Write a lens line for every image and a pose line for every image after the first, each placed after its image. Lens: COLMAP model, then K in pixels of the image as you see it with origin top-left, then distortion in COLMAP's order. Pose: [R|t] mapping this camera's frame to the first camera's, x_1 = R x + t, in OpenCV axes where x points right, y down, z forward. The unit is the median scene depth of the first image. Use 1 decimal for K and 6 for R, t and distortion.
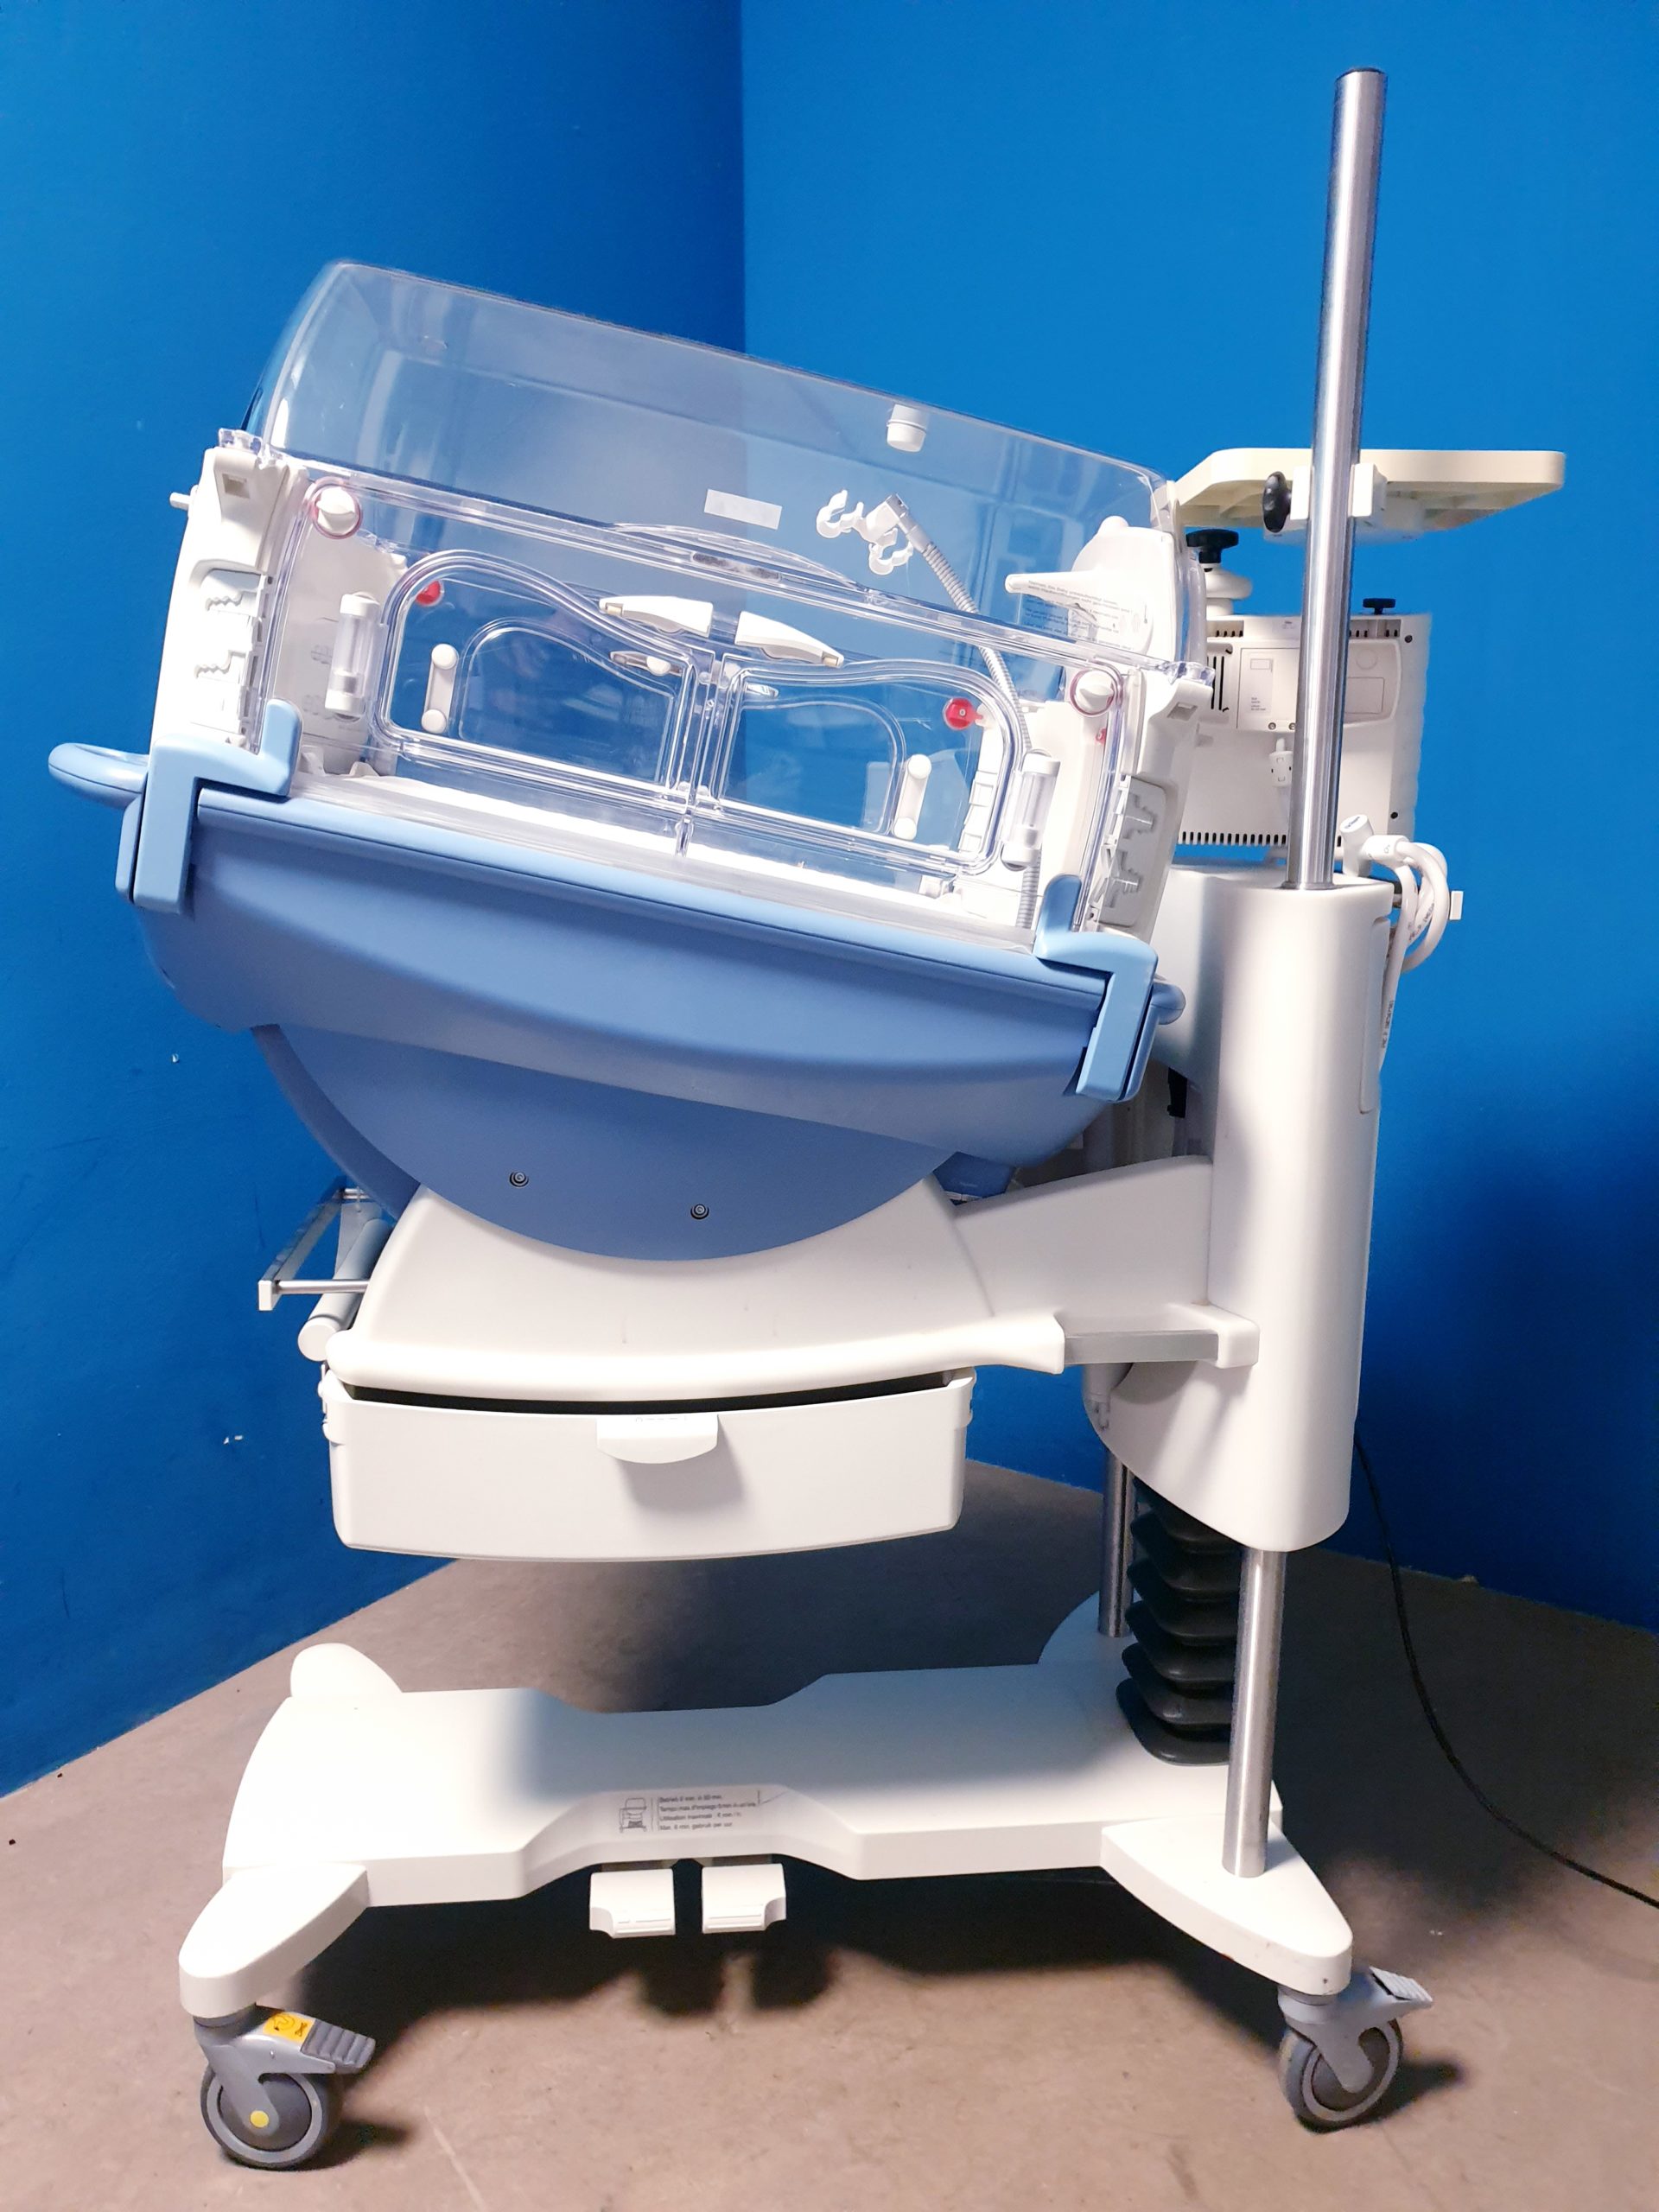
lens RADIAL K [[1738.3, 0, 827.9], [0, 1738.3, 1109.5], [0, 0, 1]] dist [-0.006820, 0.023317]
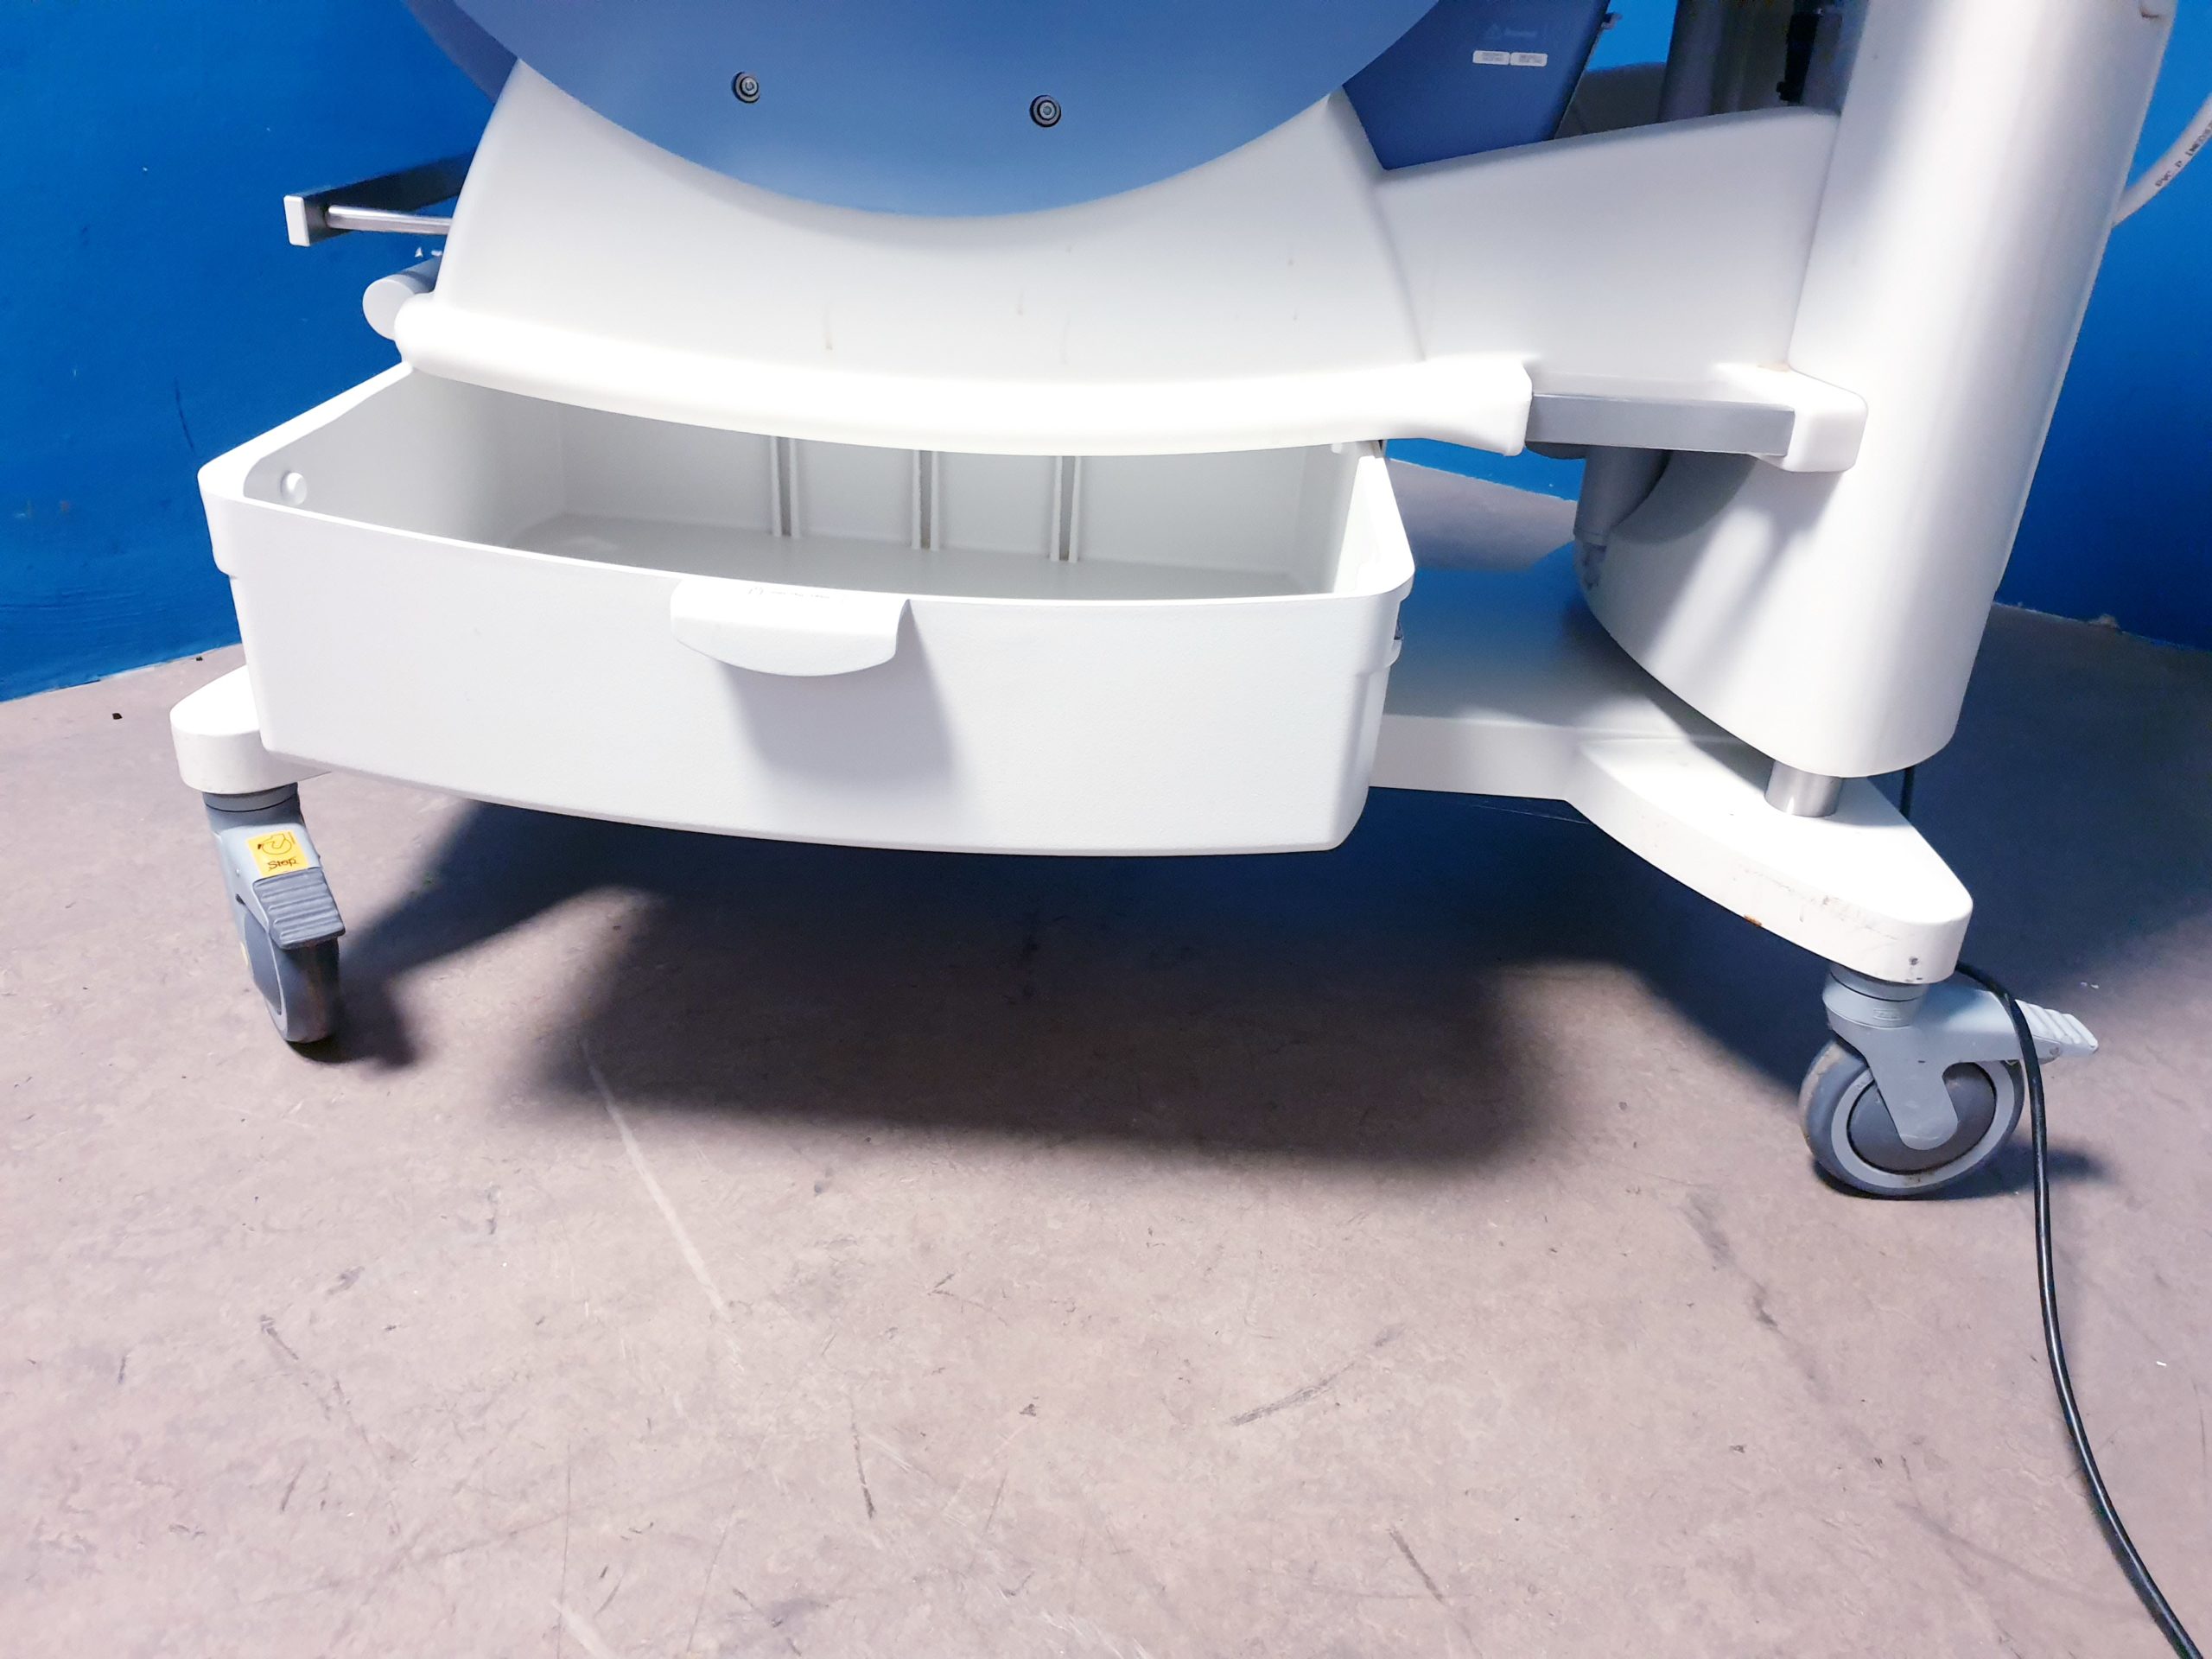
lens RADIAL K [[1738.3, 0, 1101.6], [0, 1738.3, 817.1], [0, 0, 1]] dist [-0.006820, 0.023317]
pose [[0.993789, 0.084609, -0.072275, 0.012802], [-0.062021, 0.960429, 0.271533, 0.286609], [0.092389, -0.265364, 0.959712, 0.379962]]
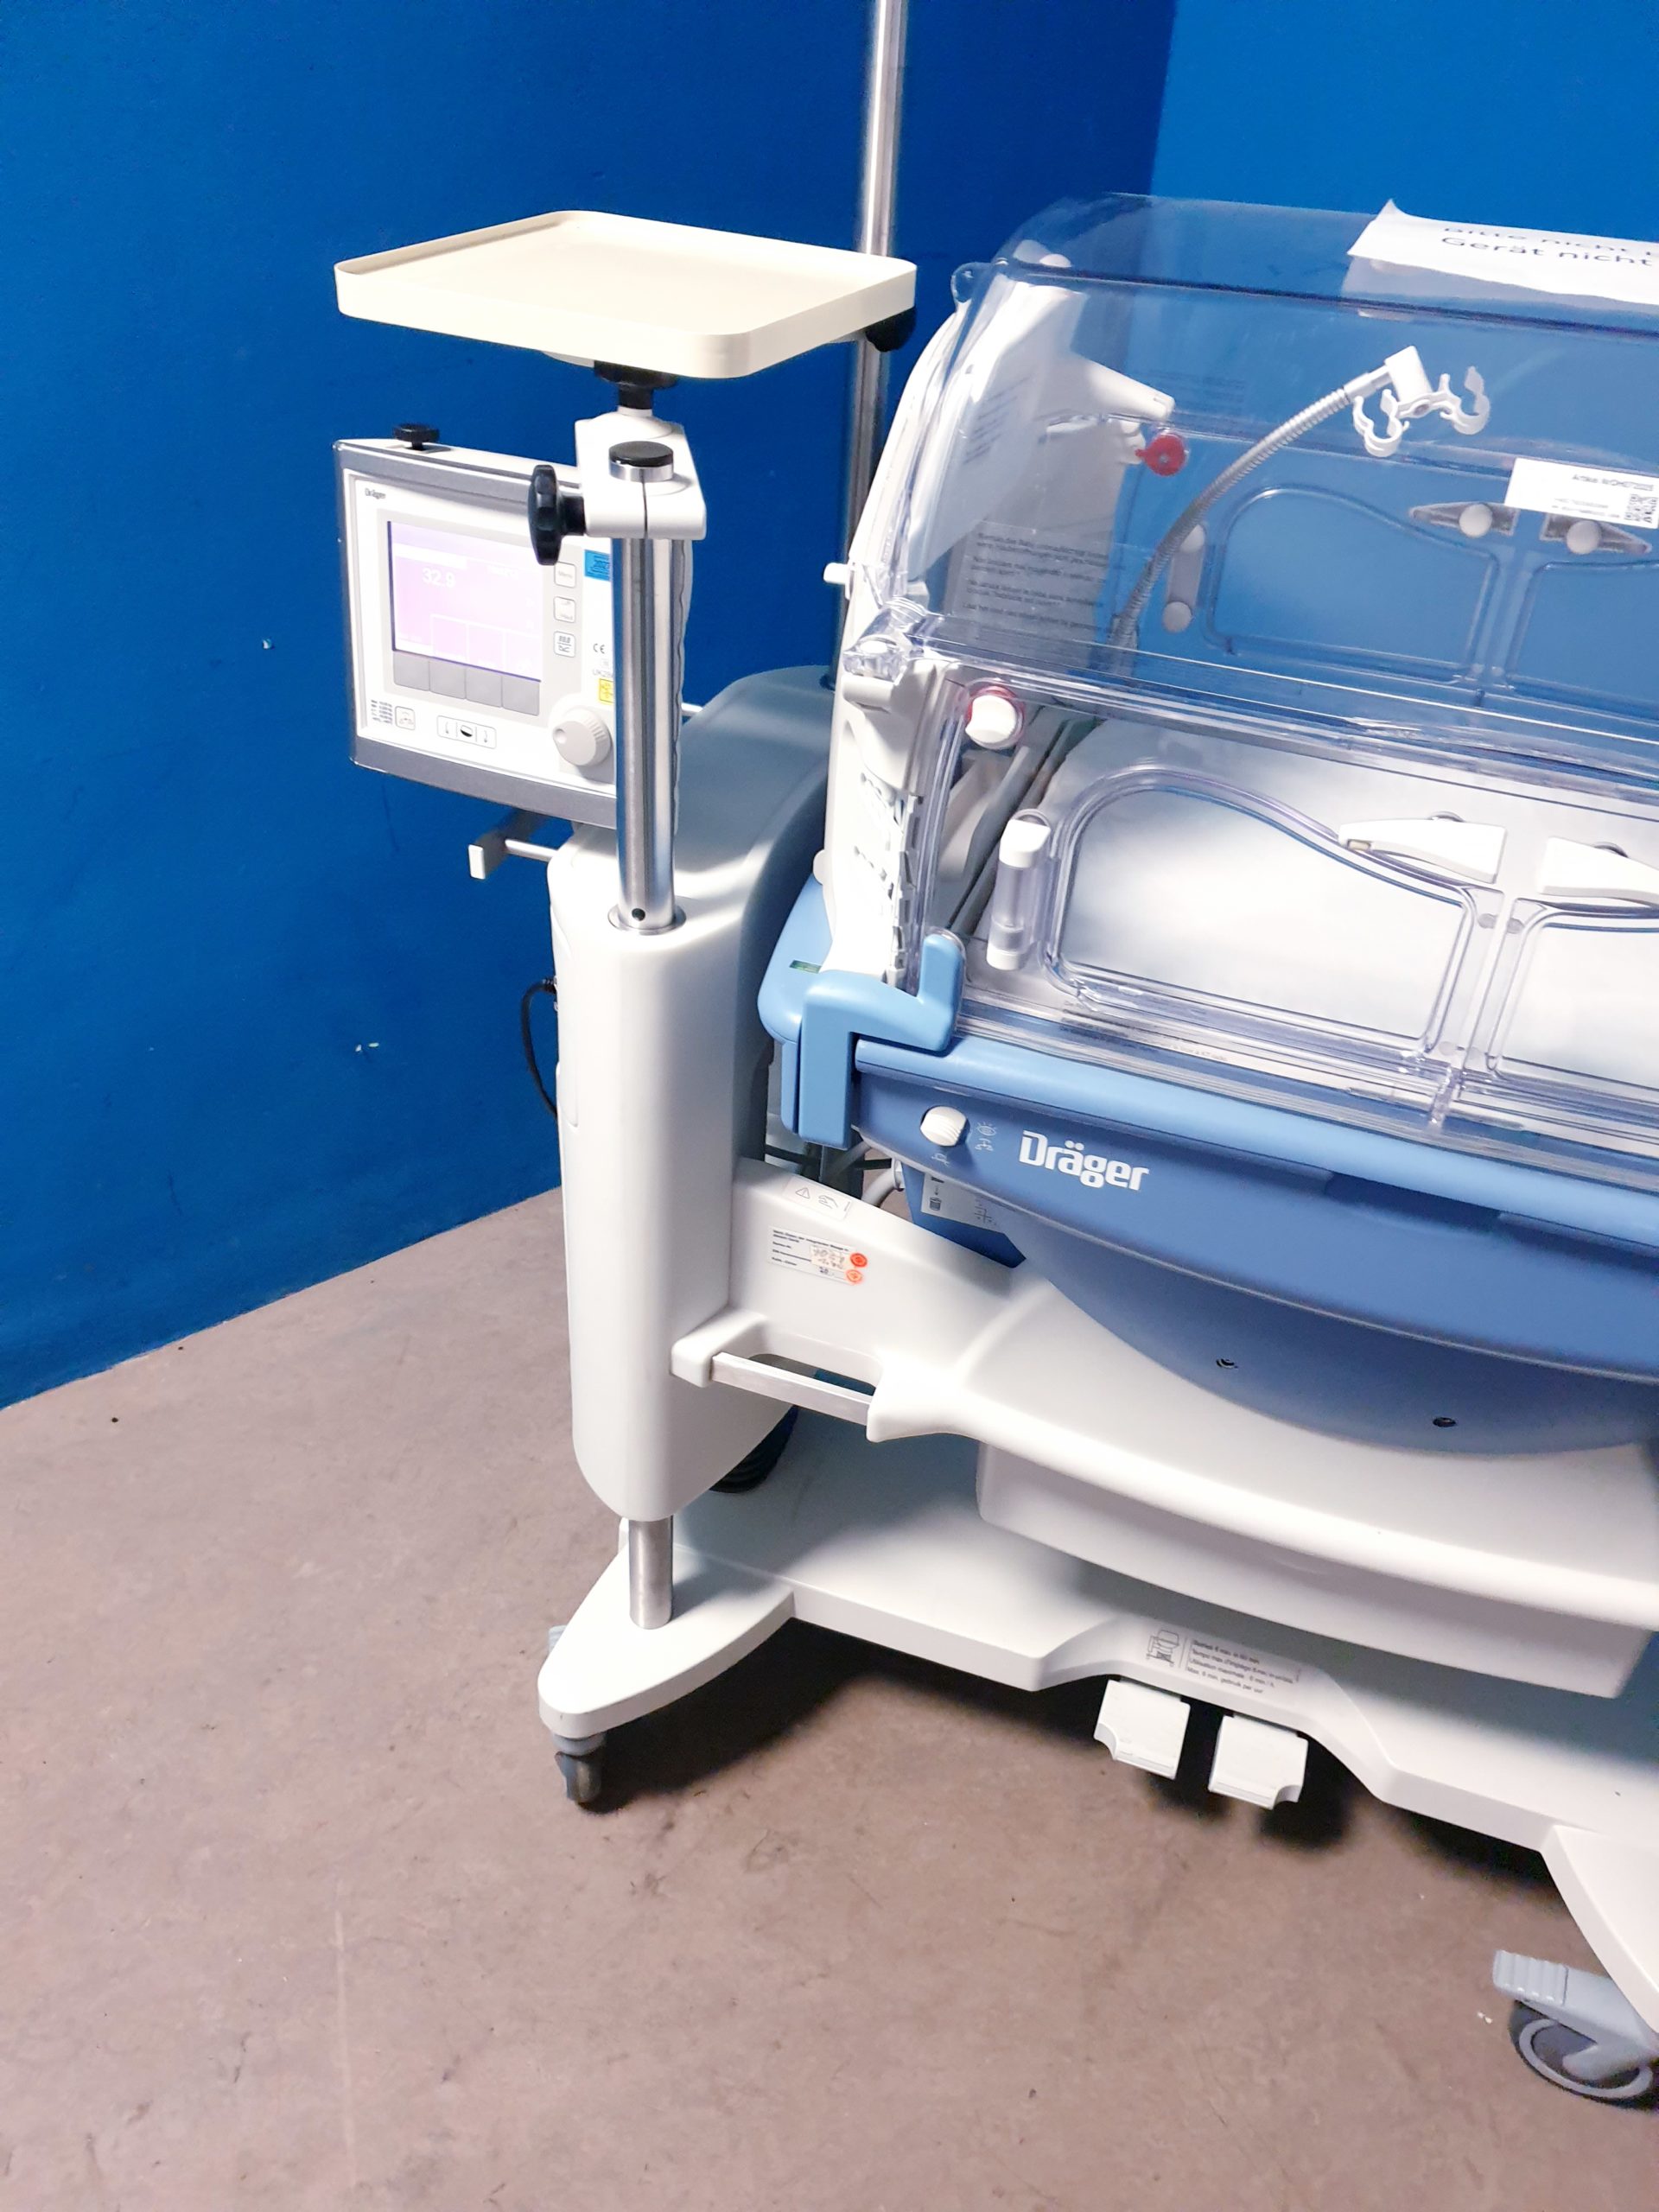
lens RADIAL K [[1738.3, 0, 858.5], [0, 1738.3, 1101.9], [0, 0, 1]] dist [-0.006820, 0.023317]
pose [[0.943219, 0.228374, -0.241212, 0.189070], [-0.110326, 0.900326, 0.421000, -0.285389], [0.313315, -0.370483, 0.874400, 0.375842]]
